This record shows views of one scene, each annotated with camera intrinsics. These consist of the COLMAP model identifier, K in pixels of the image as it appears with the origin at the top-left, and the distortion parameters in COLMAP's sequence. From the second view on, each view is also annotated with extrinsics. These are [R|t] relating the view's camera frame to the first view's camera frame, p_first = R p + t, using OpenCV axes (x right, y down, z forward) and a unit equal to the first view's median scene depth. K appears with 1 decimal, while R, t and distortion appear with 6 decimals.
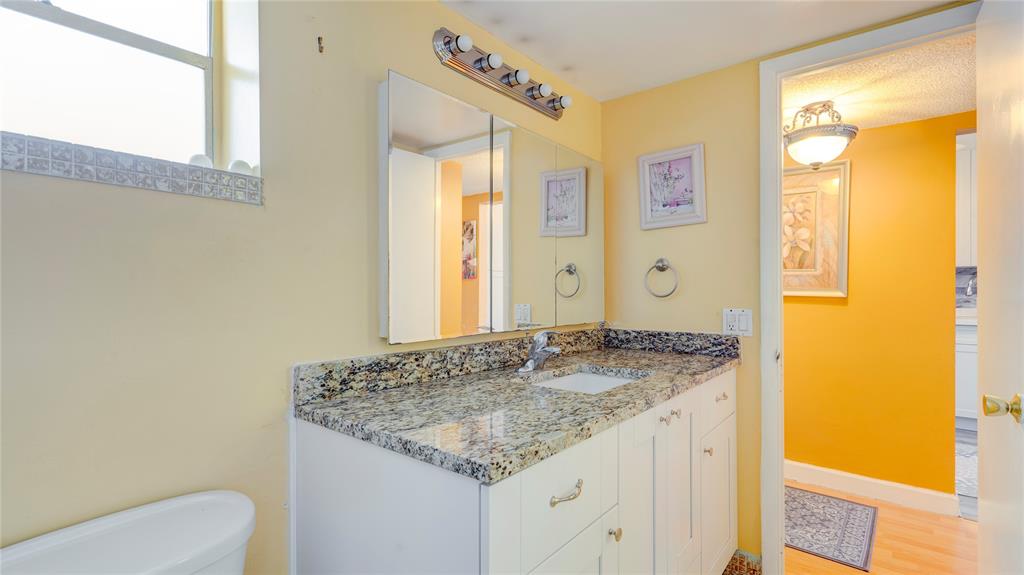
lens RADIAL K [[474.3, 0, 511.3], [0, 474.3, 286.2], [0, 0, 1]] dist [-0.000128, 0.000173]
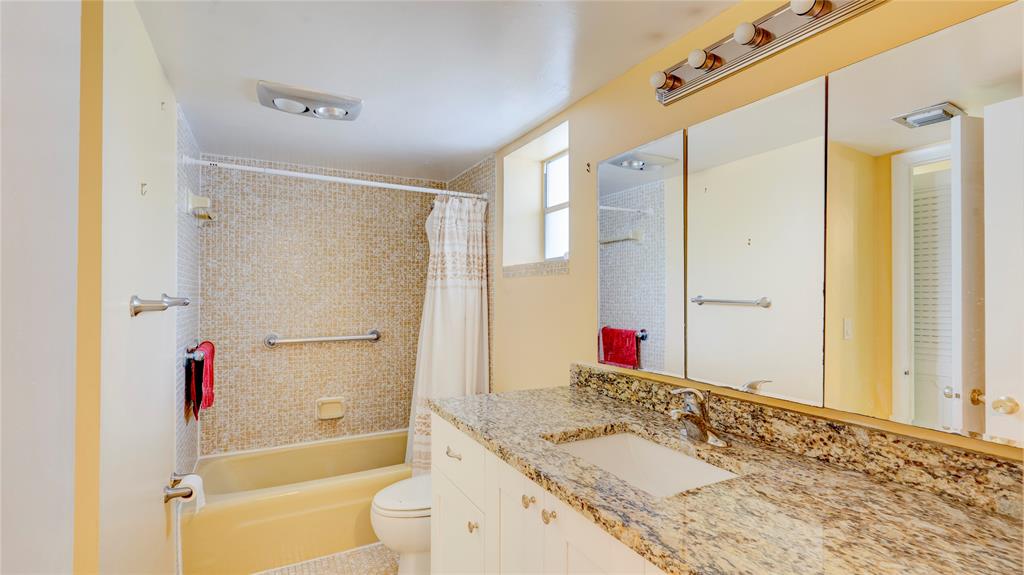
lens RADIAL K [[474.3, 0, 510.4], [0, 474.3, 295.5], [0, 0, 1]] dist [-0.000128, 0.000173]
pose [[-0.402374, 0.000490, -0.915475, 0.988555], [0.009765, 0.999945, -0.003757, -0.059926], [0.915423, -0.010451, -0.402357, 1.193111]]
